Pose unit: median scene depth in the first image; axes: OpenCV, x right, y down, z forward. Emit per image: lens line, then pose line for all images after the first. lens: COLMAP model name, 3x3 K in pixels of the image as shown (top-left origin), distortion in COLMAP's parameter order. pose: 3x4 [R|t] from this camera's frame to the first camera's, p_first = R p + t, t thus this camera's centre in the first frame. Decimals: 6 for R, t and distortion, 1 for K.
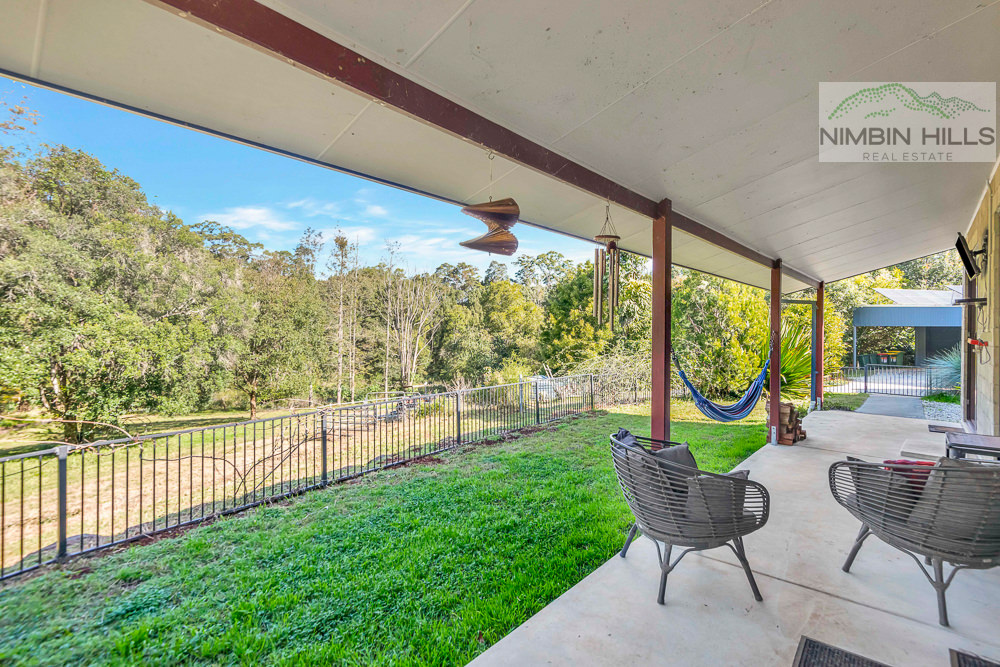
lens RADIAL K [[455.6, 0, 508.0], [0, 455.6, 333.1], [0, 0, 1]] dist [-0.000706, -0.000363]
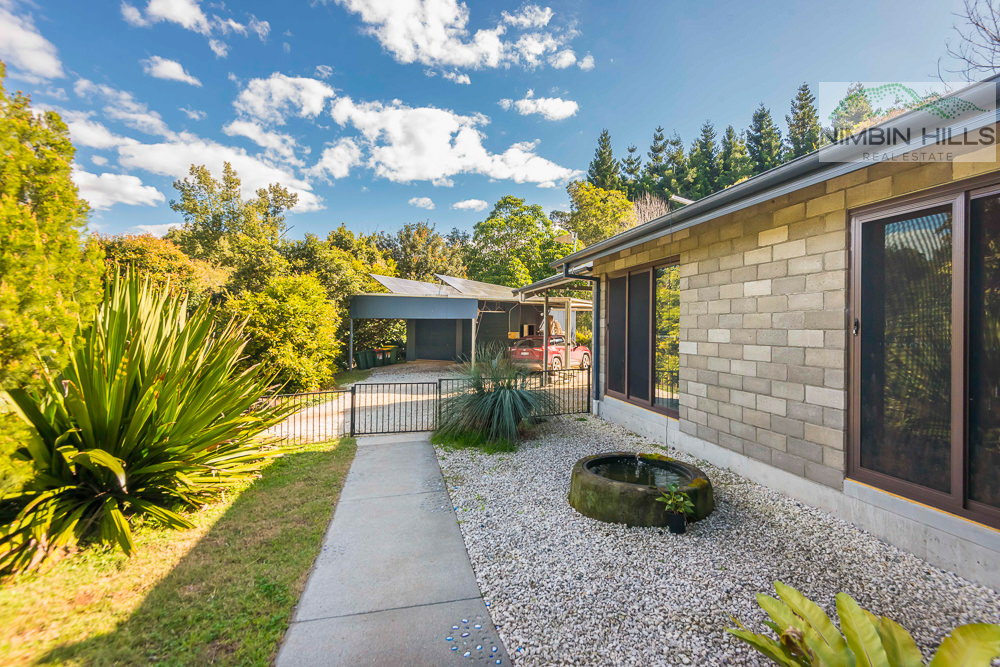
lens RADIAL K [[455.6, 0, 504.3], [0, 455.6, 327.0], [0, 0, 1]] dist [-0.000706, -0.000363]
pose [[0.579921, -0.001596, 0.814671, 0.233725], [-0.007420, 0.999946, 0.007240, -0.006576], [-0.814639, -0.010244, 0.579878, 0.275596]]
